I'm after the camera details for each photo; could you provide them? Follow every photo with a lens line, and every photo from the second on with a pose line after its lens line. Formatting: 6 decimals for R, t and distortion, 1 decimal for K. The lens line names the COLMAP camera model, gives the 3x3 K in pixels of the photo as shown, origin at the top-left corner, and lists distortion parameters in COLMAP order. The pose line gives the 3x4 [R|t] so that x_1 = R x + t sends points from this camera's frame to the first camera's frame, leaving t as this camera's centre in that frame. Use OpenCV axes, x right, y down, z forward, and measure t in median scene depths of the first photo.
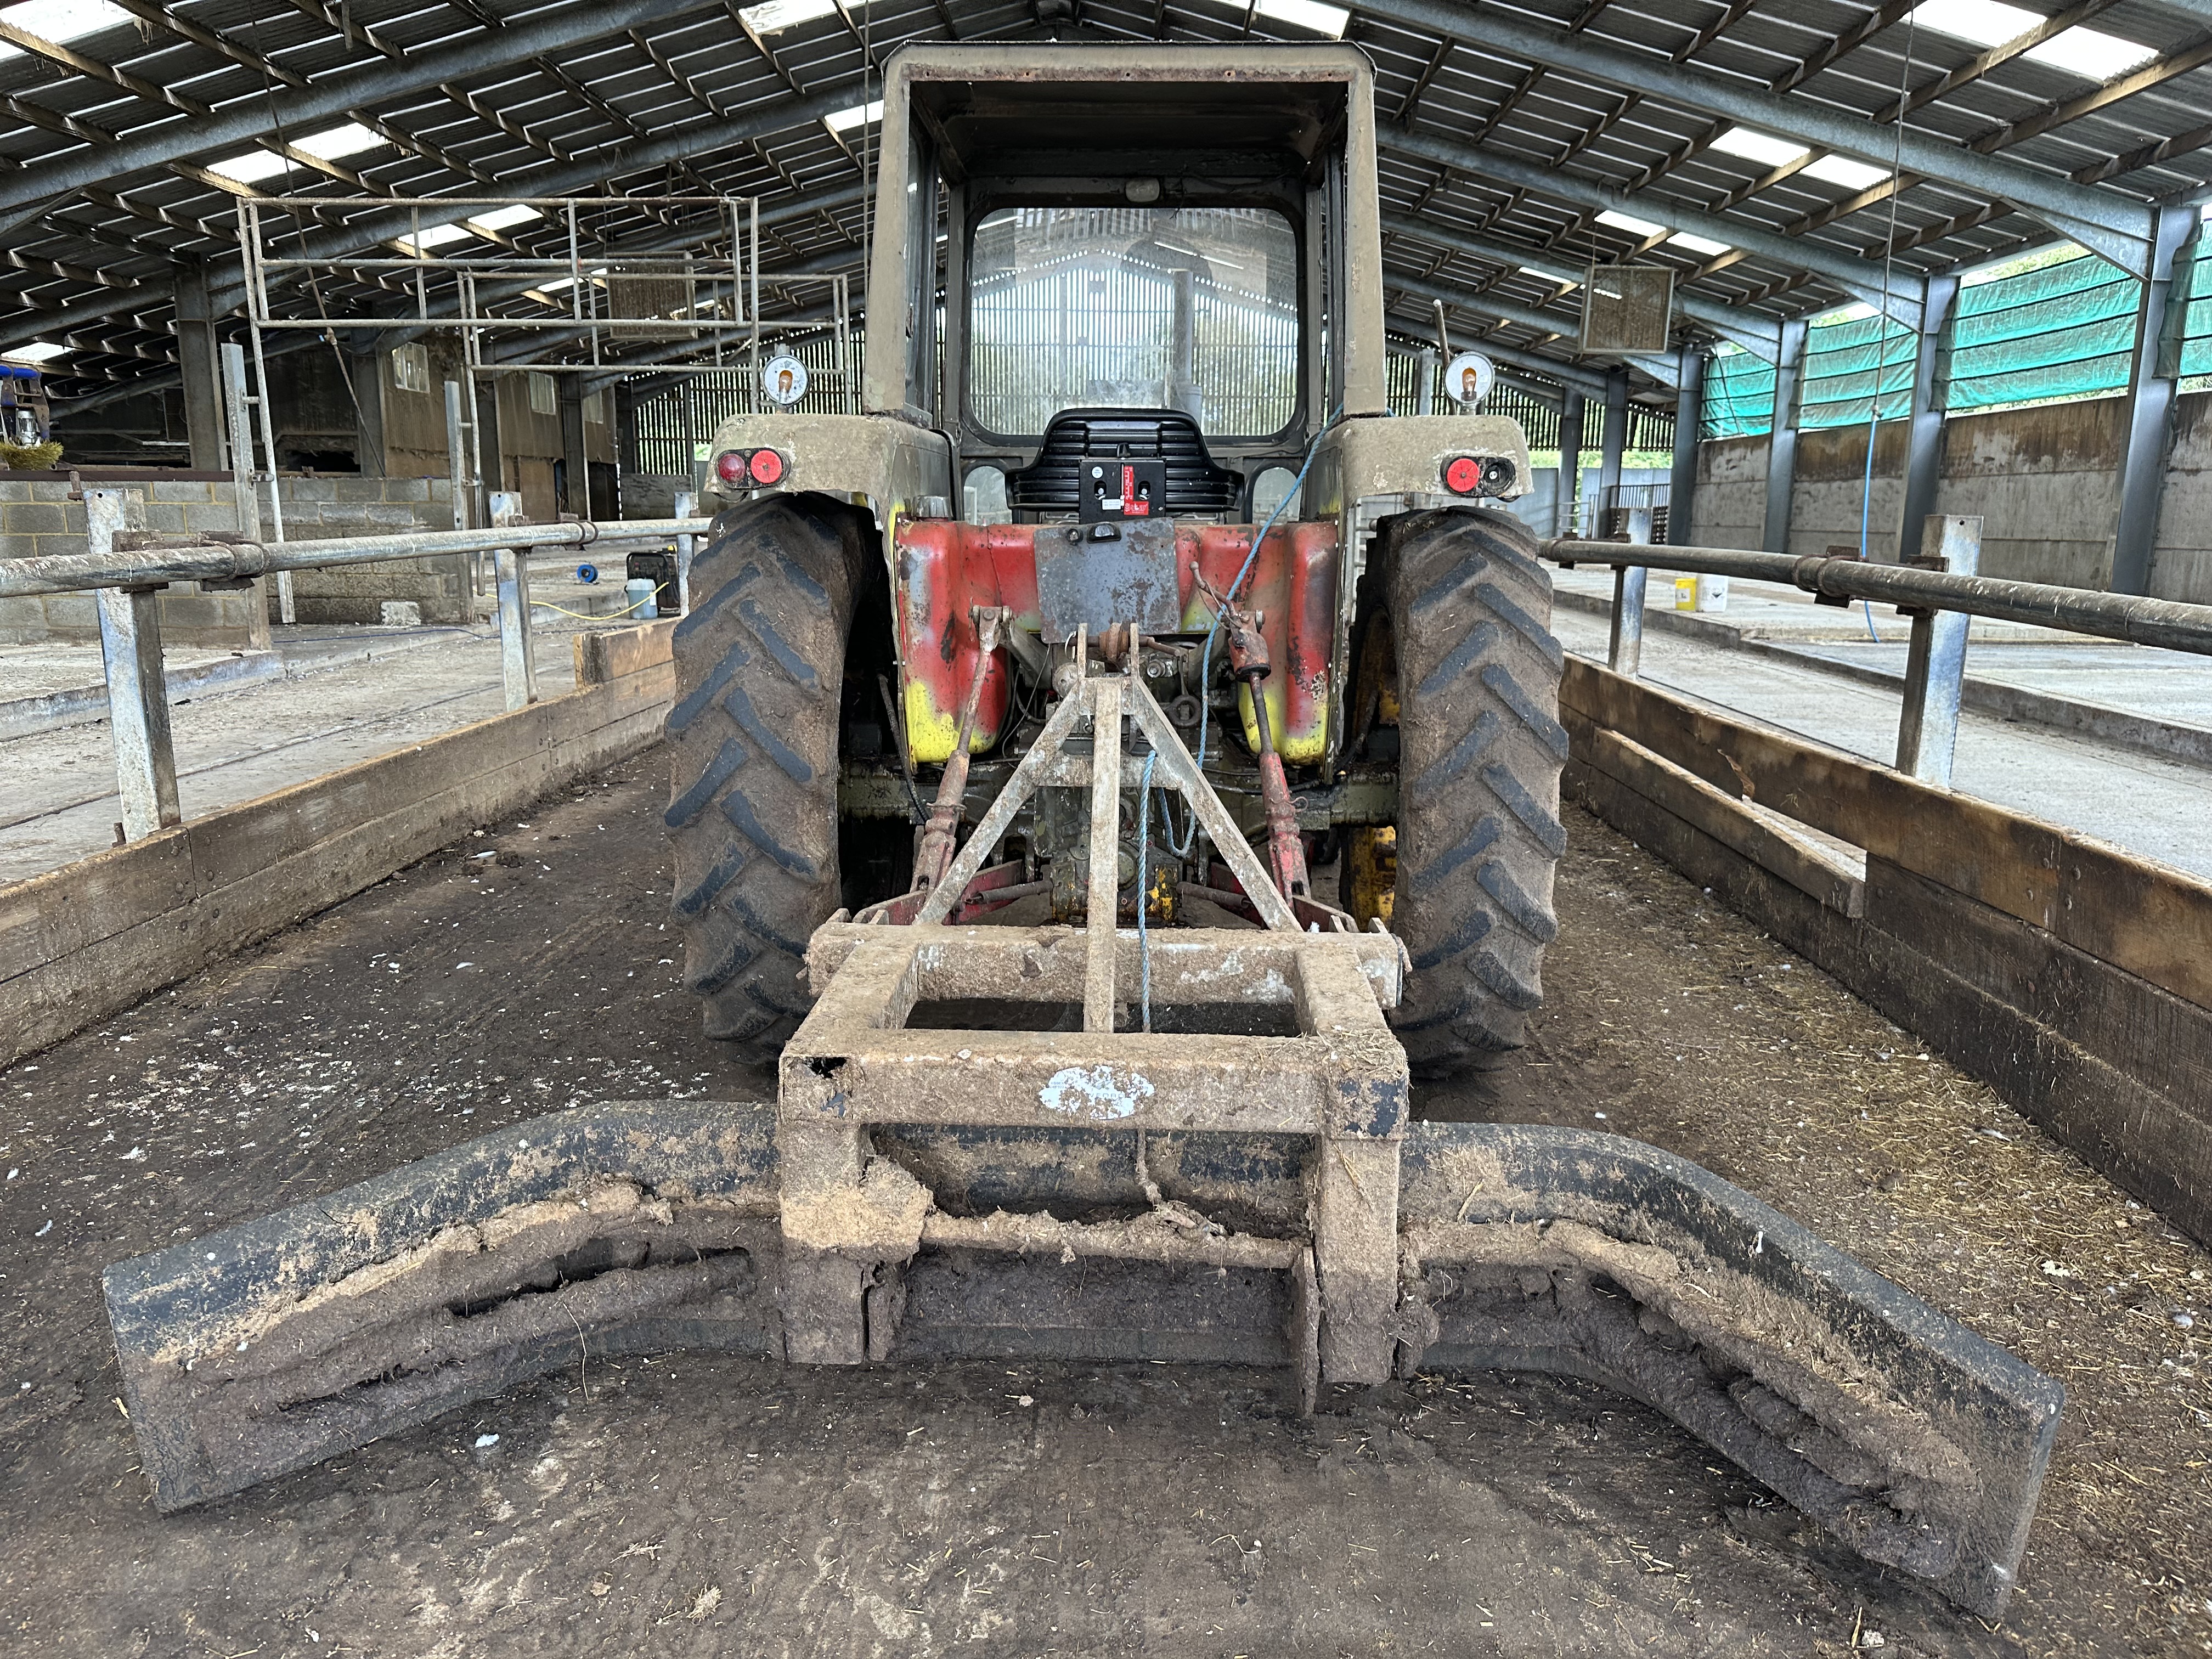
lens RADIAL K [[1569.2, 0, 1113.4], [0, 1569.2, 836.8], [0, 0, 1]] dist [-0.014242, 0.006009]
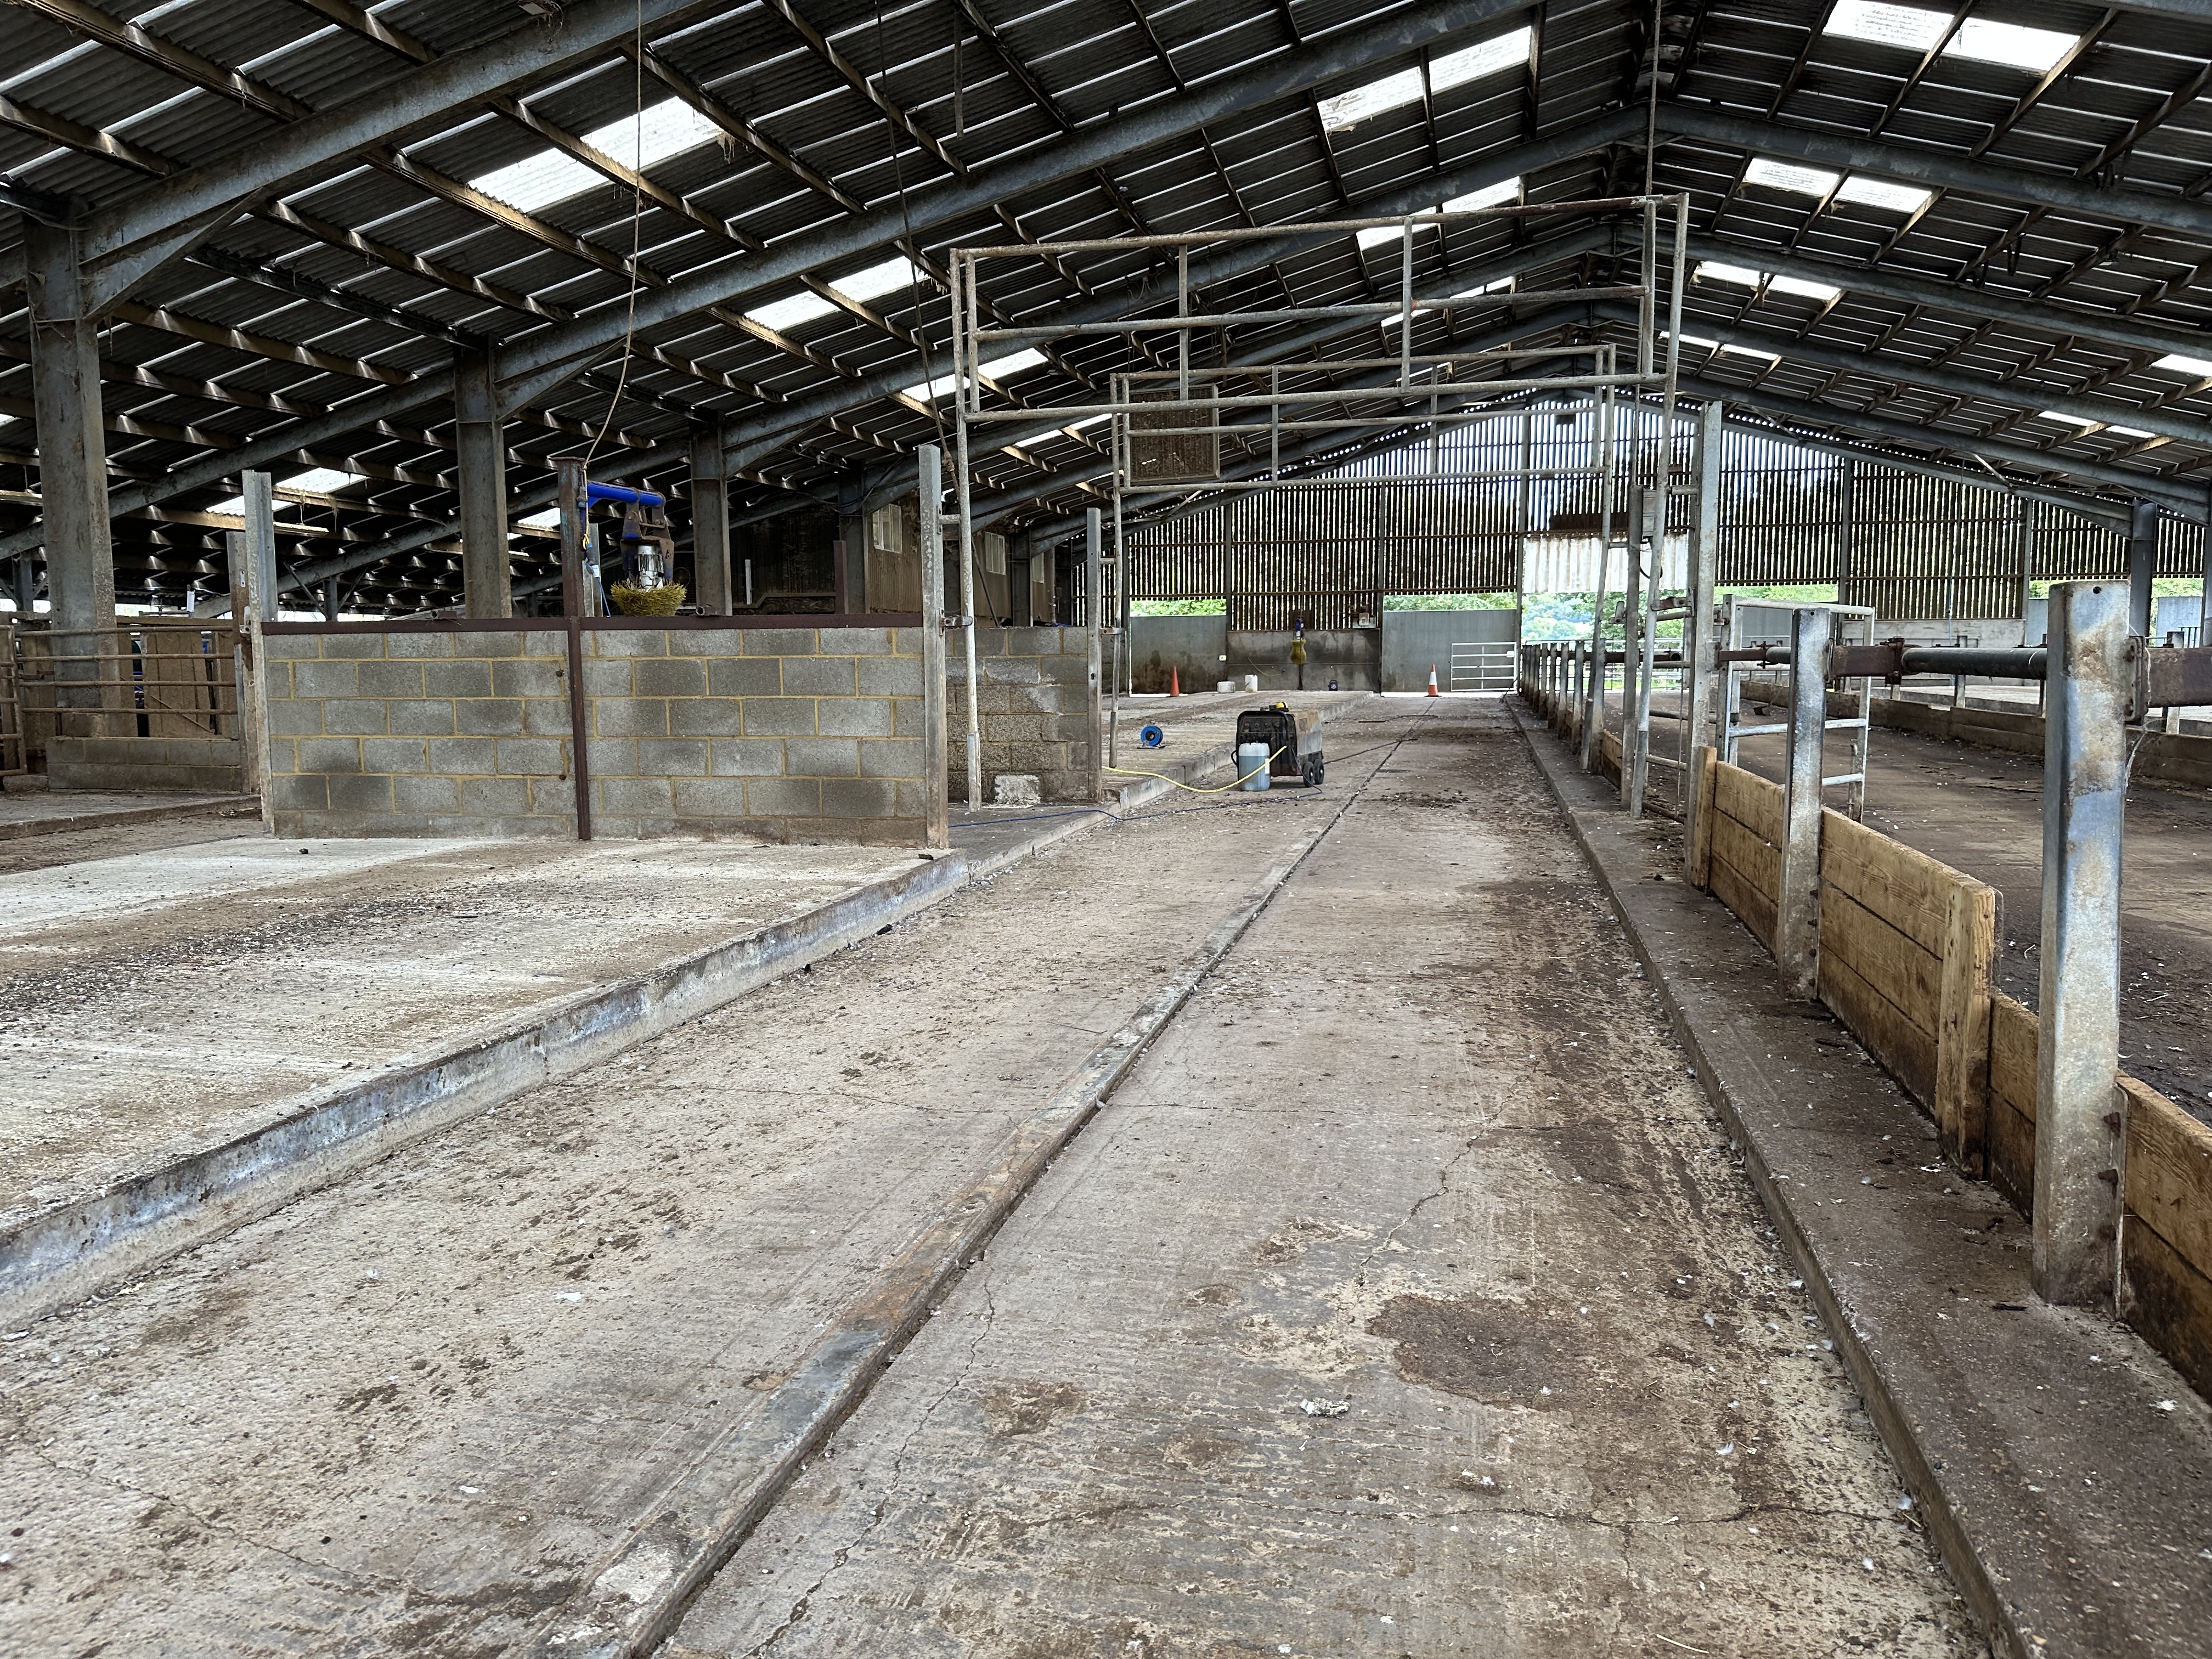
lens RADIAL K [[1525.4, 0, 1106.0], [0, 1525.4, 829.5], [0, 0, 1]] dist [0.076695, -0.111449]
pose [[0.978029, 0.004382, -0.208423, -0.209417], [-0.024978, 0.995040, -0.096291, -0.039858], [0.206967, 0.099381, 0.973287, 0.203683]]
